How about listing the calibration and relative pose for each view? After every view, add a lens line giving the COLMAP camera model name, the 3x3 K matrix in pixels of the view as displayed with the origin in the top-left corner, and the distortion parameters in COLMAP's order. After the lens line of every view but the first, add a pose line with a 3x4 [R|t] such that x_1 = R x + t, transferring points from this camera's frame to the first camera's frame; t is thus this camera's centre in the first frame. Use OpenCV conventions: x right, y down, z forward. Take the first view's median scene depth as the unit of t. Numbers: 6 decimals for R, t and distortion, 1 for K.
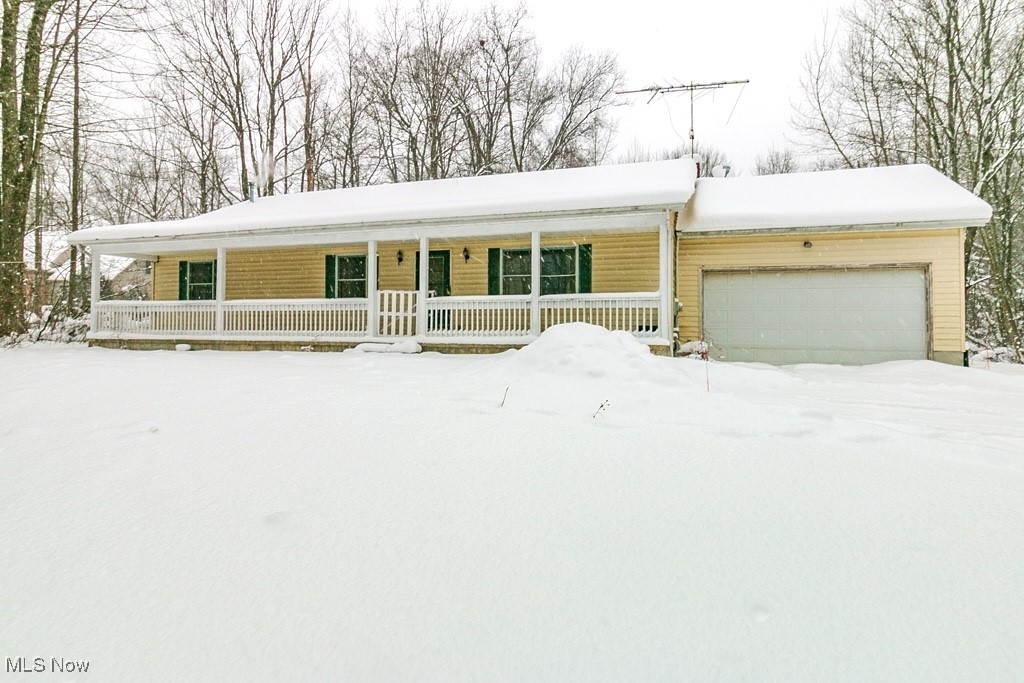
lens RADIAL K [[575.8, 0, 514.3], [0, 575.8, 330.8], [0, 0, 1]] dist [0.012904, 0.000112]
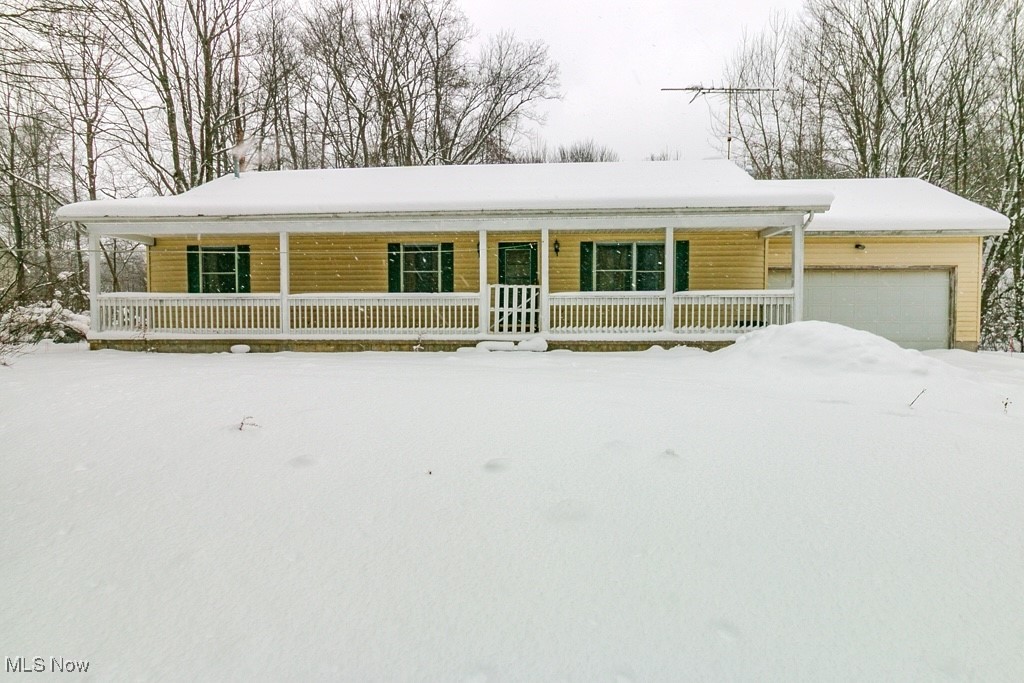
lens RADIAL K [[575.8, 0, 511.9], [0, 575.8, 351.4], [0, 0, 1]] dist [0.012904, 0.000112]
pose [[0.968729, -0.017206, 0.247524, -0.424271], [0.006238, 0.998966, 0.045025, -0.003428], [-0.248043, -0.042072, 0.967835, 0.085844]]
